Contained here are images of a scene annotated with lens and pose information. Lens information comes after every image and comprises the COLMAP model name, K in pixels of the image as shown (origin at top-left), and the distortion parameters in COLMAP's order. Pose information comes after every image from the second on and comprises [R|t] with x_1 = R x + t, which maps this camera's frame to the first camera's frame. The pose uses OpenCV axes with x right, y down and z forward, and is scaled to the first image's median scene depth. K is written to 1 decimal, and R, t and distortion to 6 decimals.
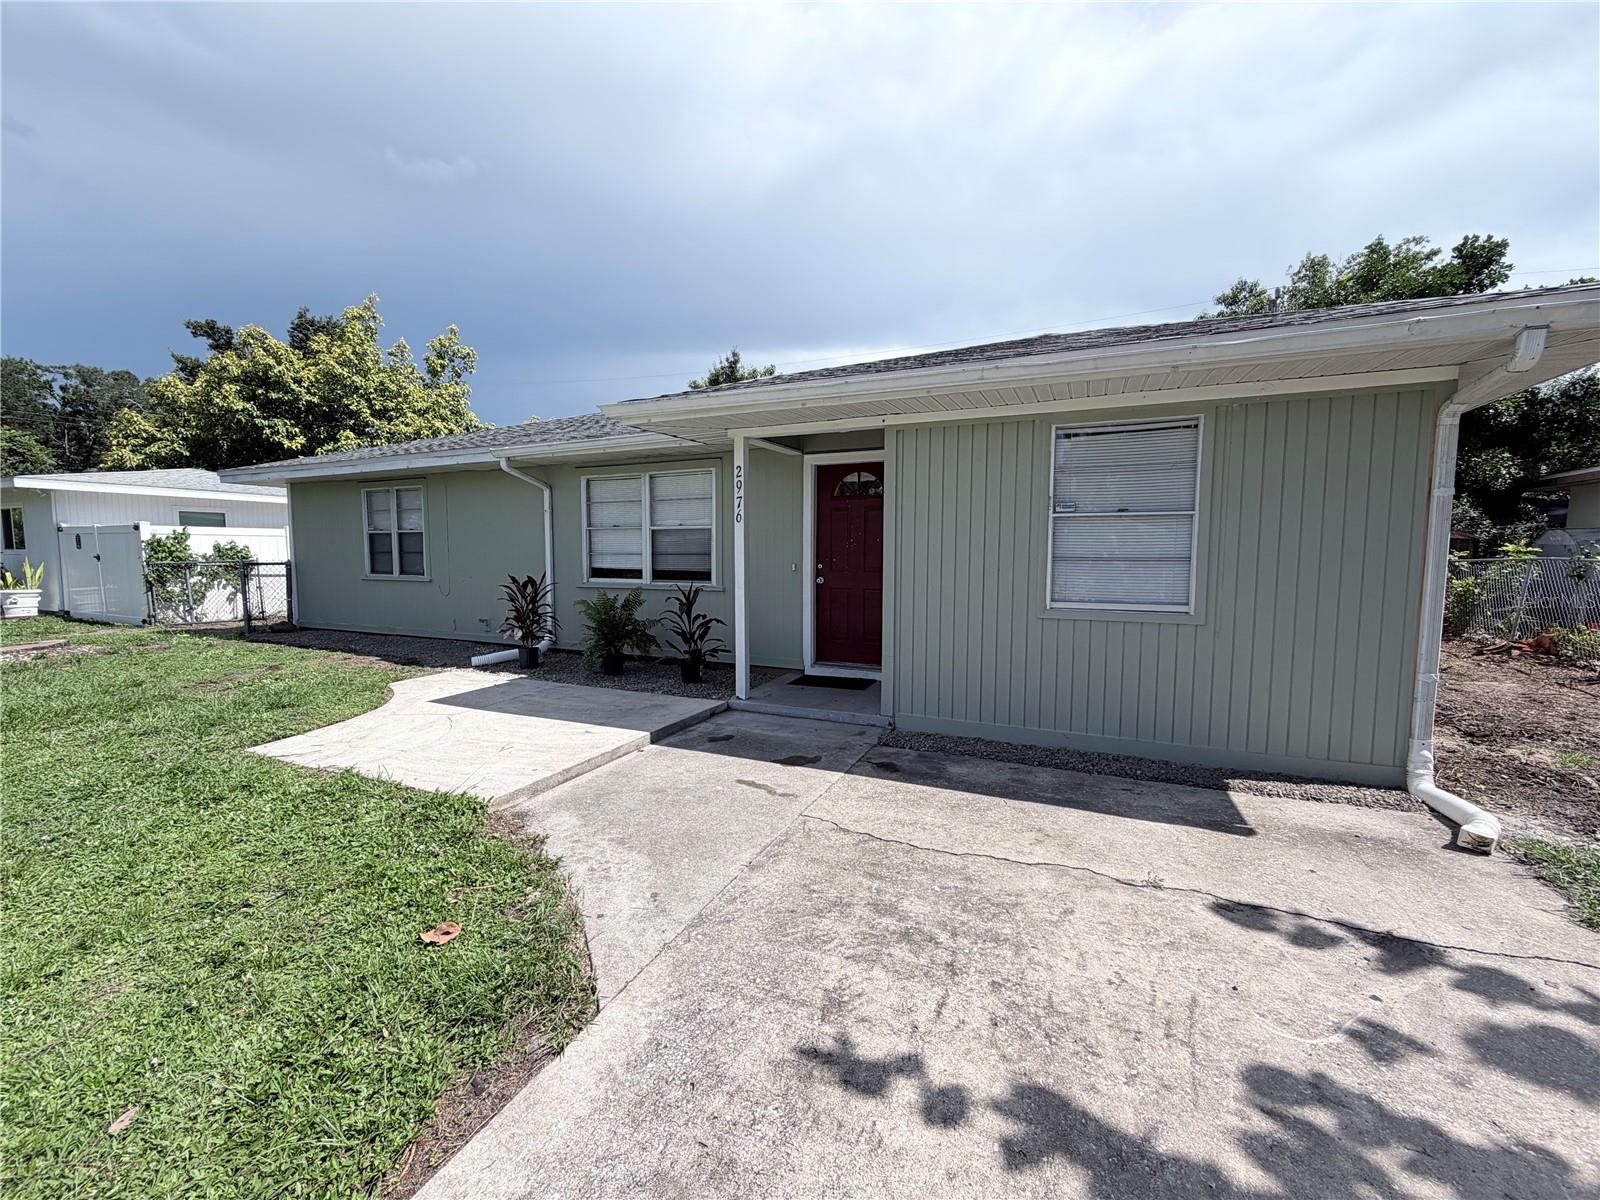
lens RADIAL K [[634.7, 0, 795.9], [0, 634.7, 598.1], [0, 0, 1]] dist [0.012576, 0.000051]
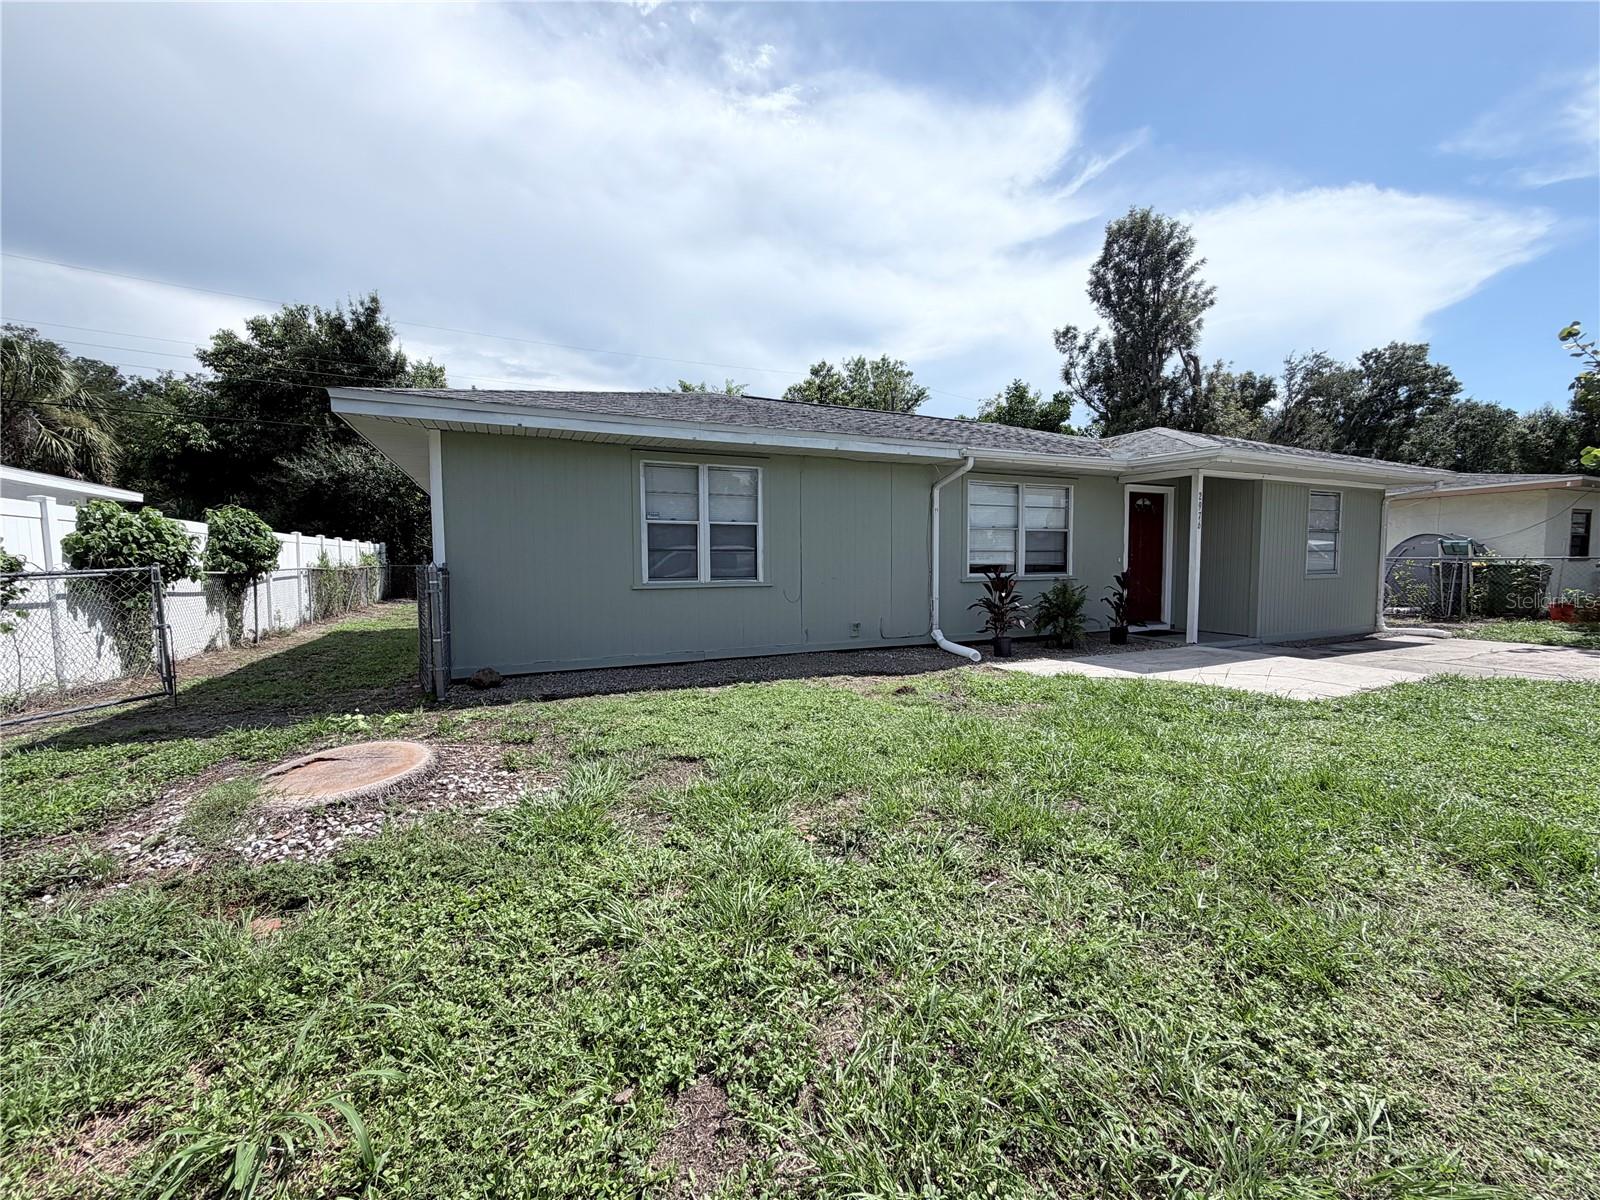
lens RADIAL K [[634.7, 0, 802.1], [0, 634.7, 602.4], [0, 0, 1]] dist [0.012576, 0.000051]
pose [[0.645646, -0.052383, 0.761838, -1.156786], [0.064447, 0.997823, 0.013991, -0.014544], [-0.760913, 0.040064, 0.647616, 0.445271]]
